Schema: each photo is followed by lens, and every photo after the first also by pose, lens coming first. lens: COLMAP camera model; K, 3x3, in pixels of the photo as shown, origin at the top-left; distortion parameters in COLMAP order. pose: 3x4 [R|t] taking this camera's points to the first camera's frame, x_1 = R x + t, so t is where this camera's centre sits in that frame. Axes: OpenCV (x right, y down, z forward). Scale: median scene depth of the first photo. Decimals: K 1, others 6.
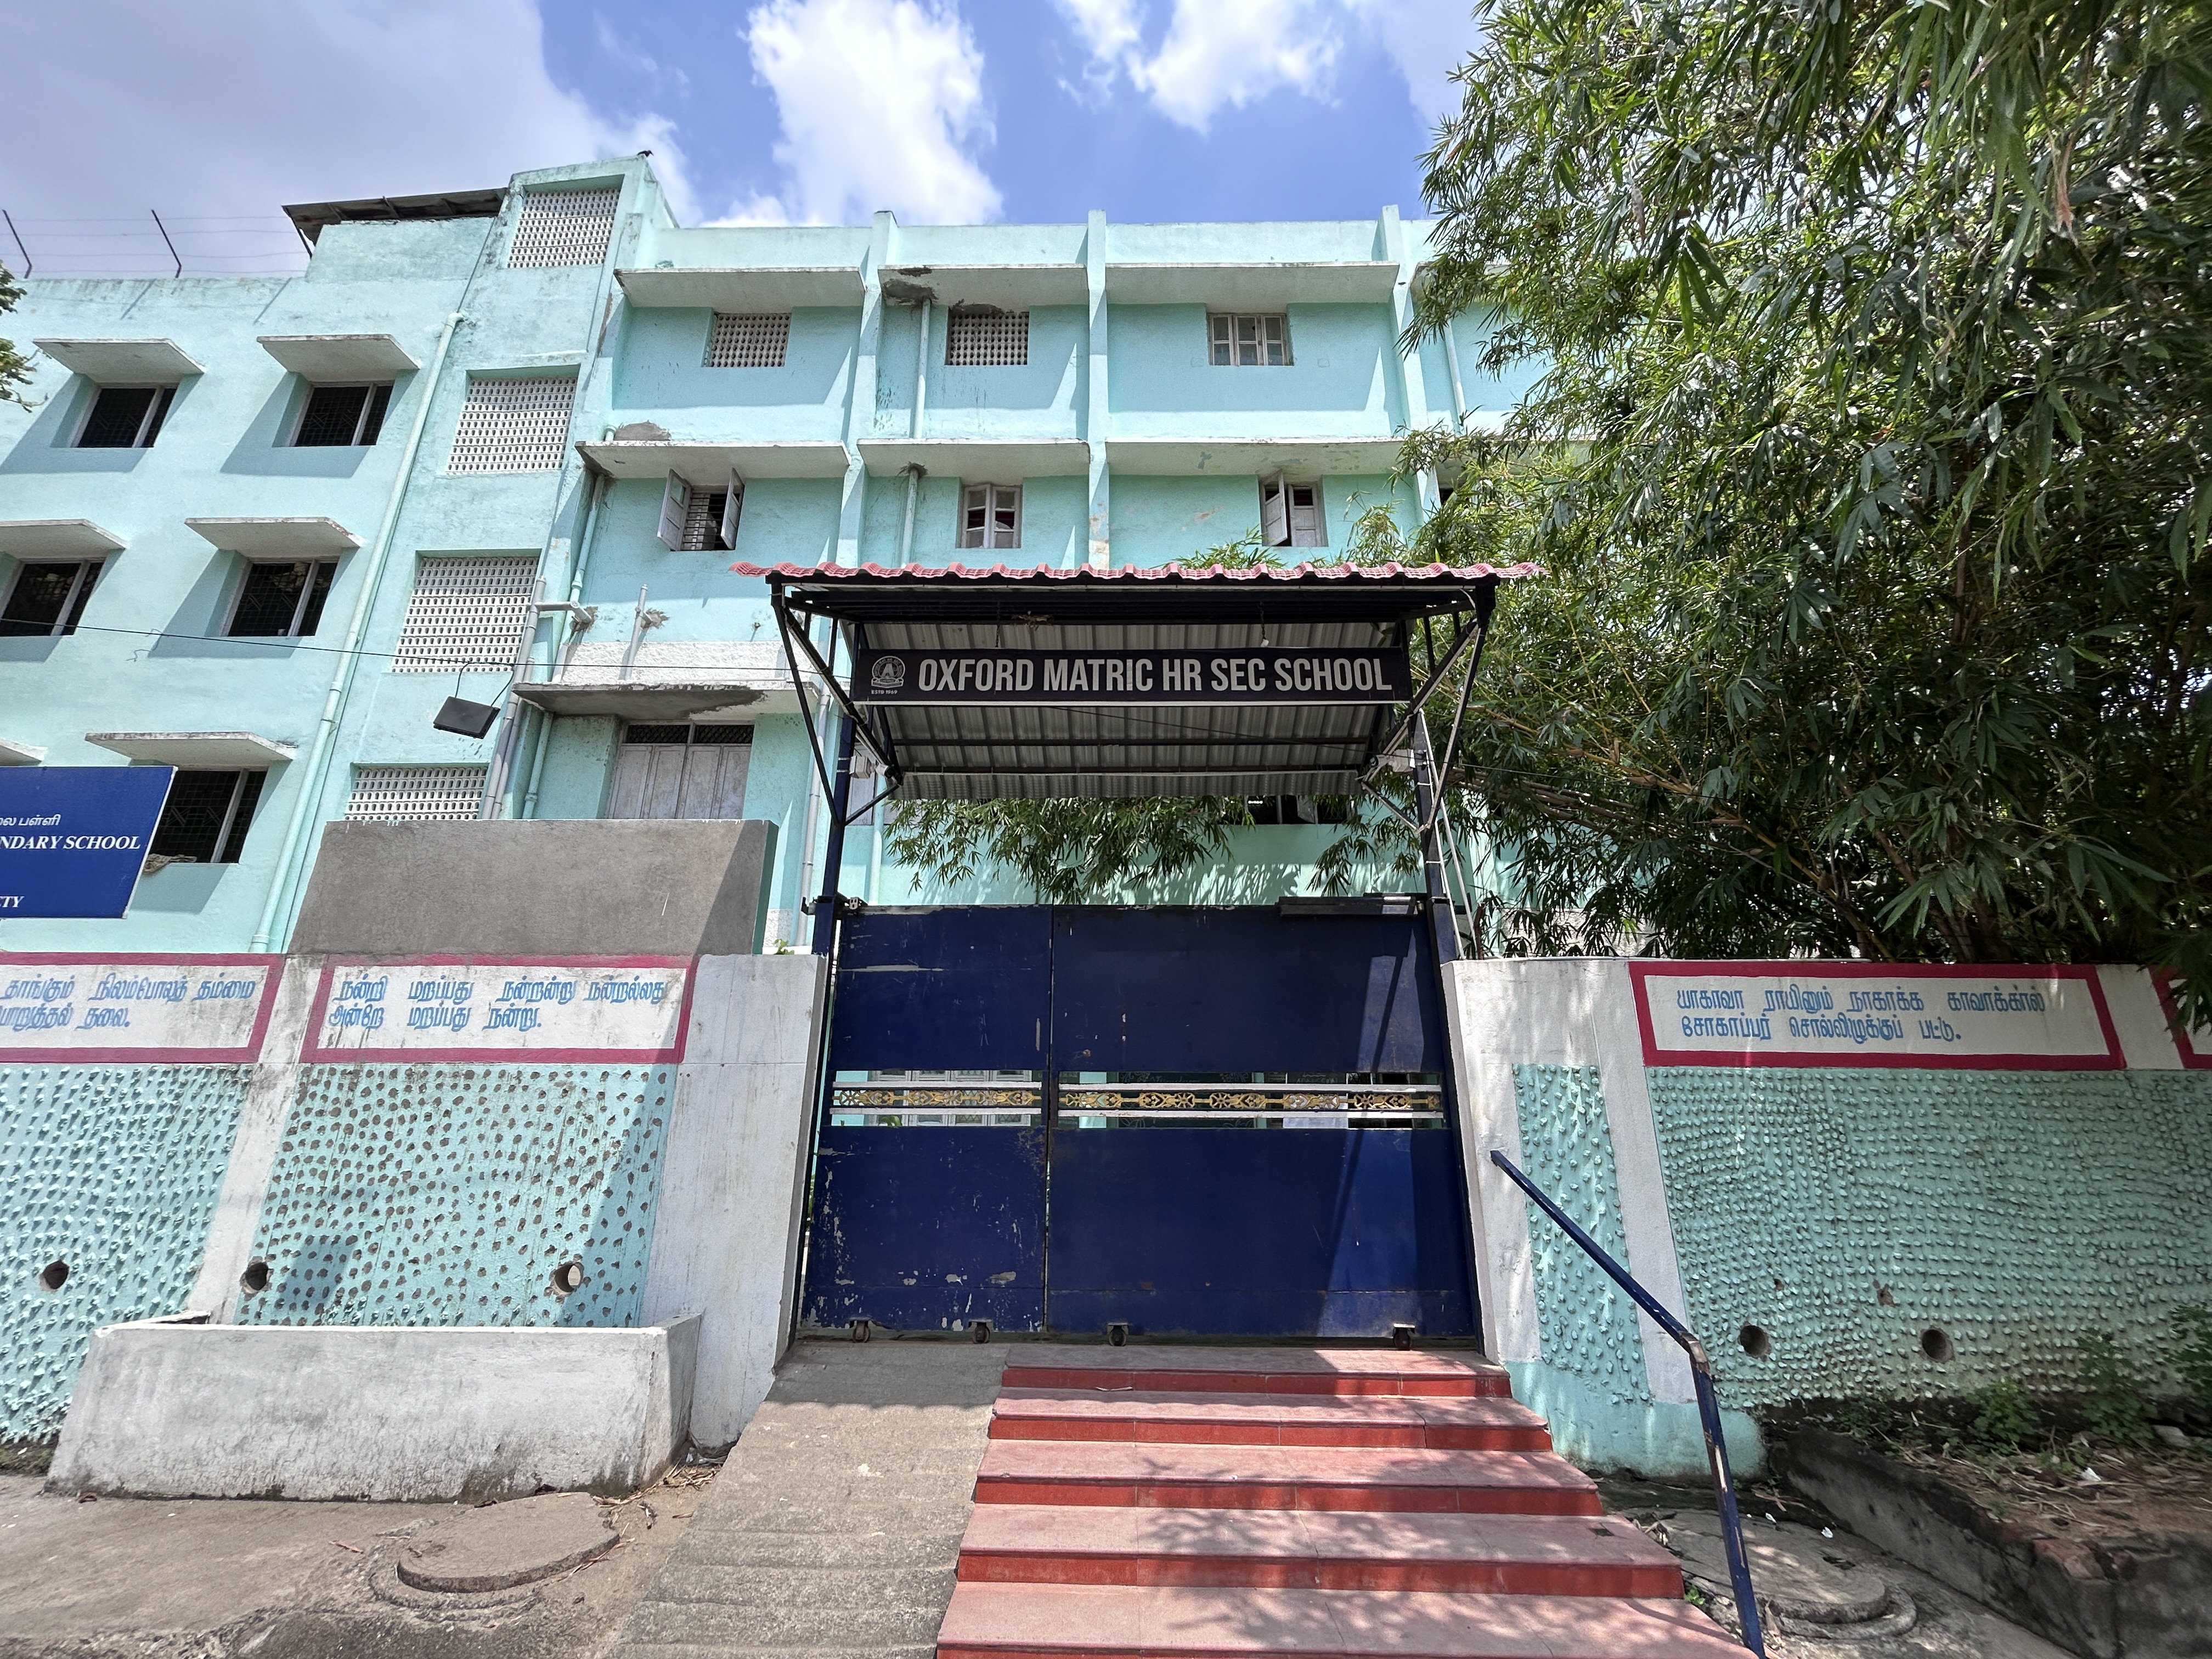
lens RADIAL K [[890.7, 0, 1101.4], [0, 890.7, 826.3], [0, 0, 1]] dist [0.001025, -0.000746]
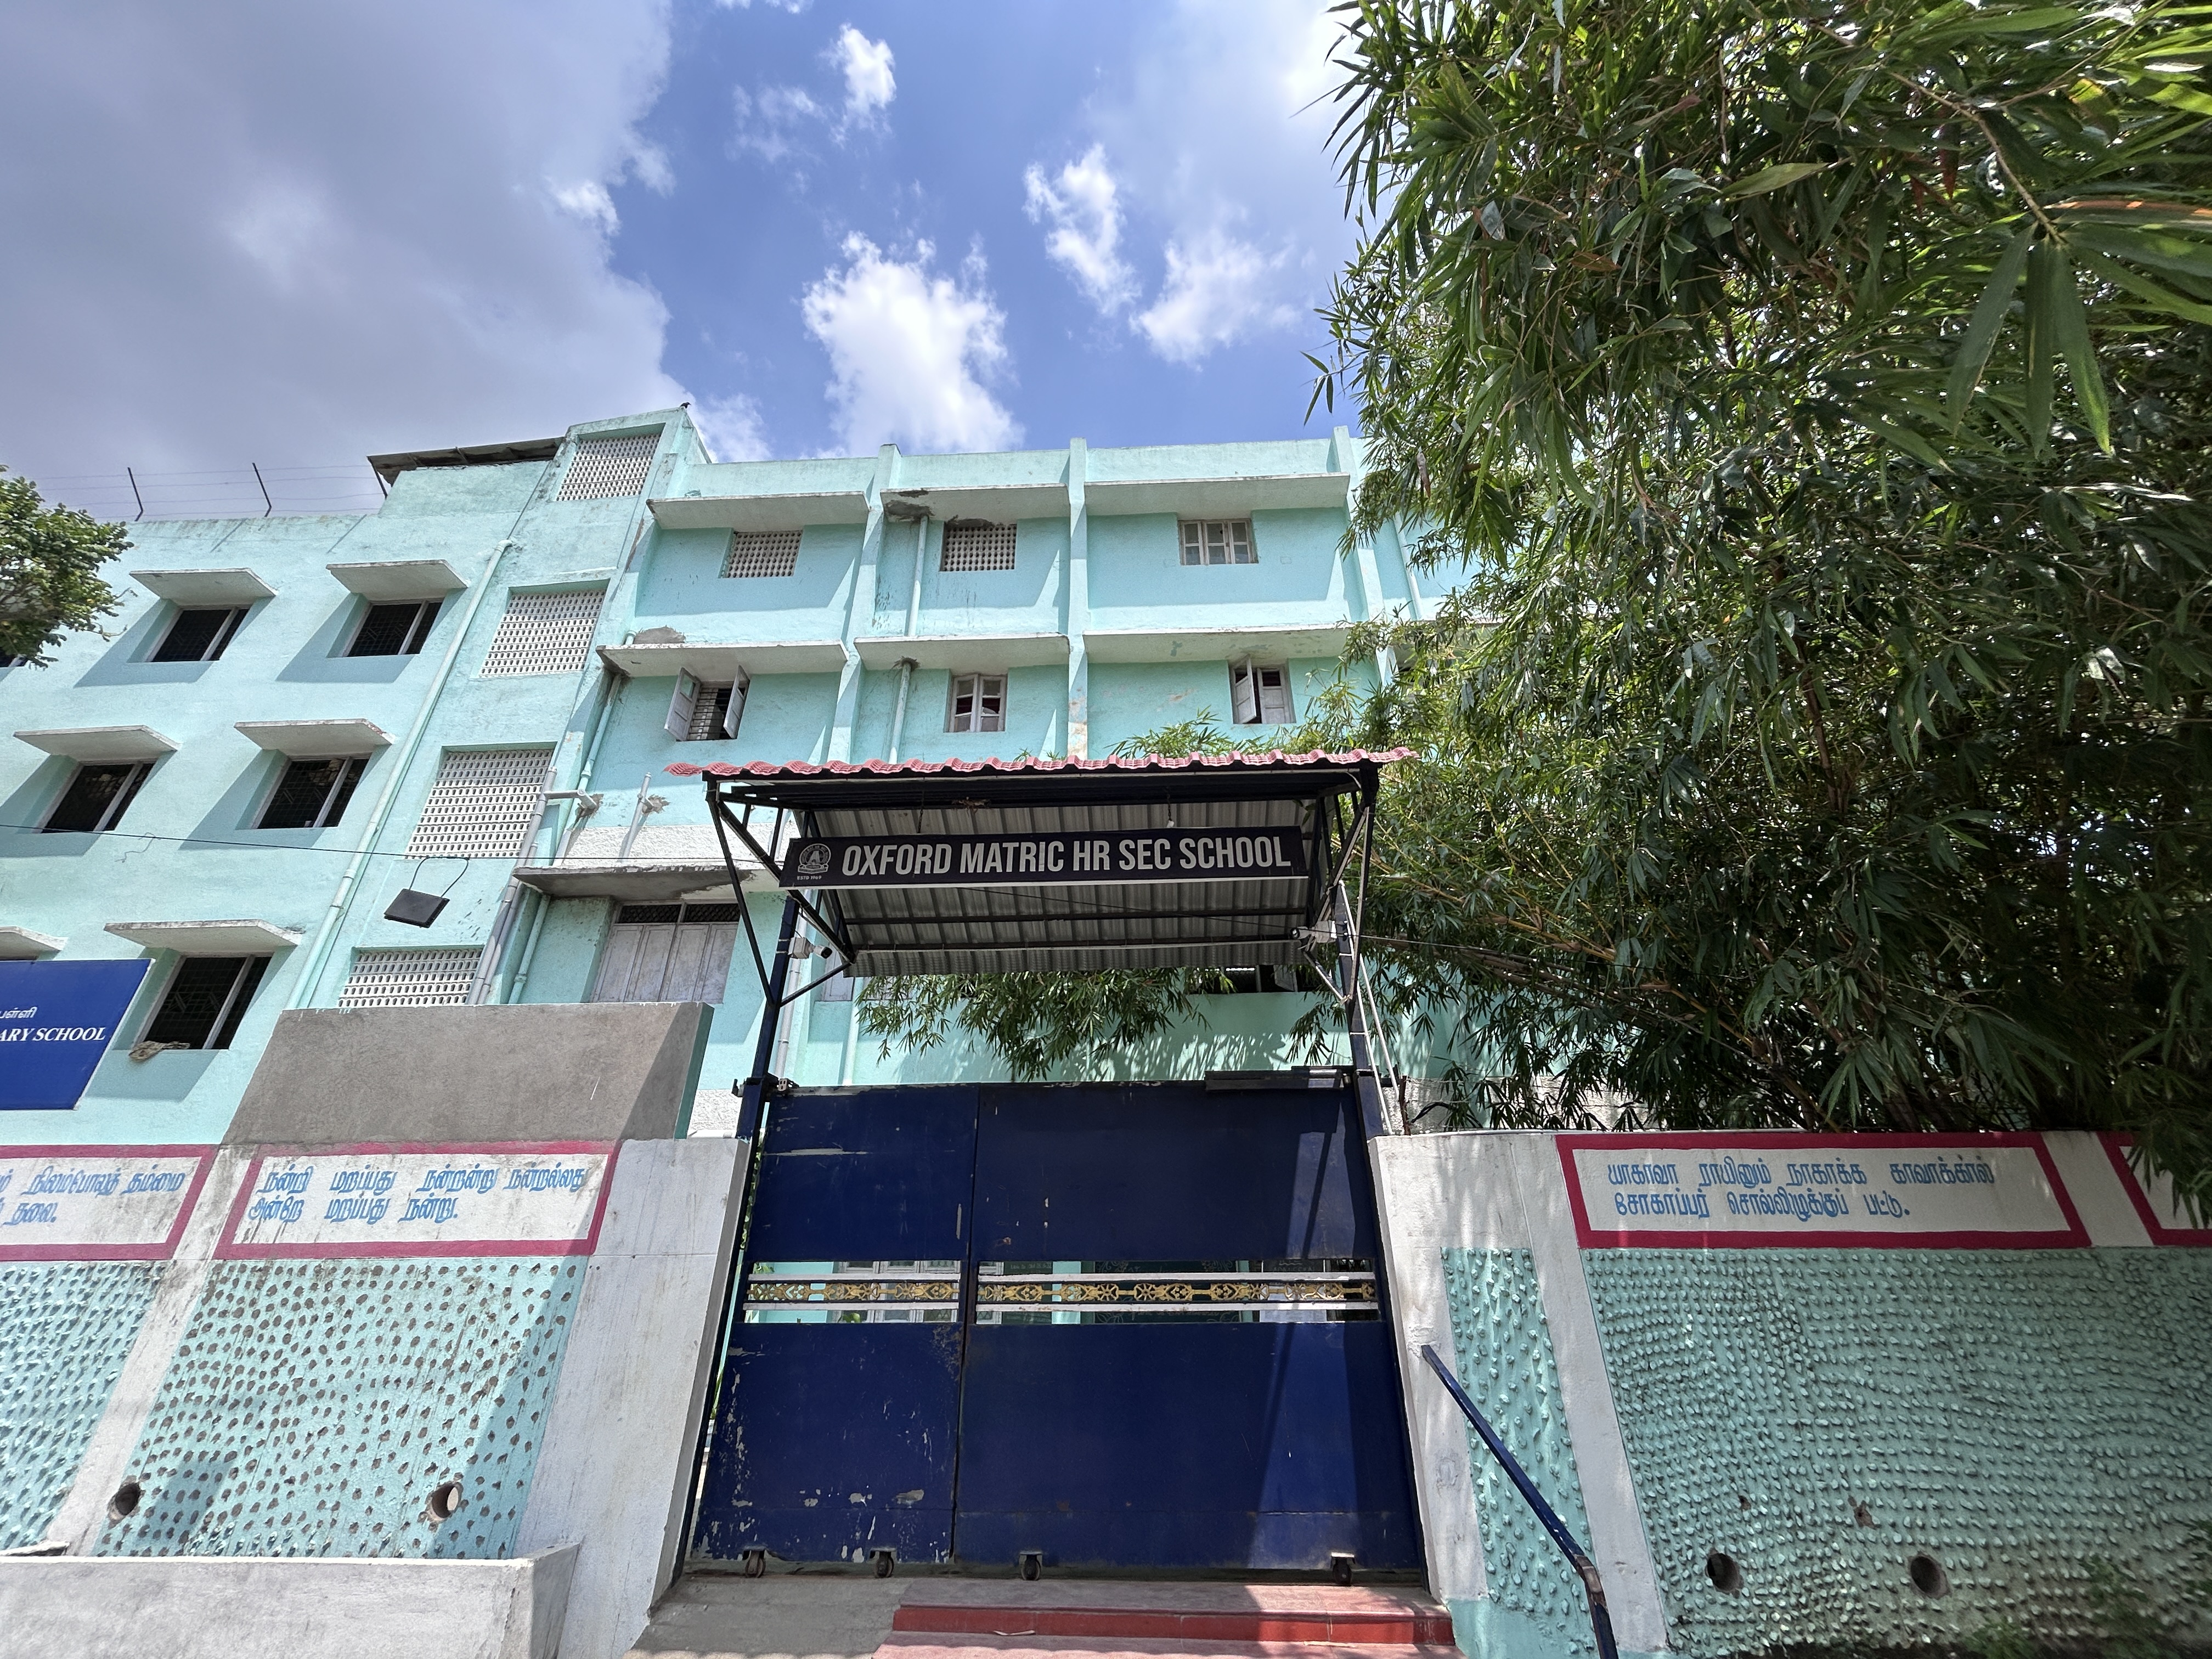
lens RADIAL K [[890.7, 0, 1101.4], [0, 890.7, 826.3], [0, 0, 1]] dist [0.001025, -0.000746]
pose [[0.999547, -0.020921, -0.021625, 0.125206], [0.016546, 0.982464, -0.185716, -0.008187], [0.025131, 0.185274, 0.982366, -0.041000]]
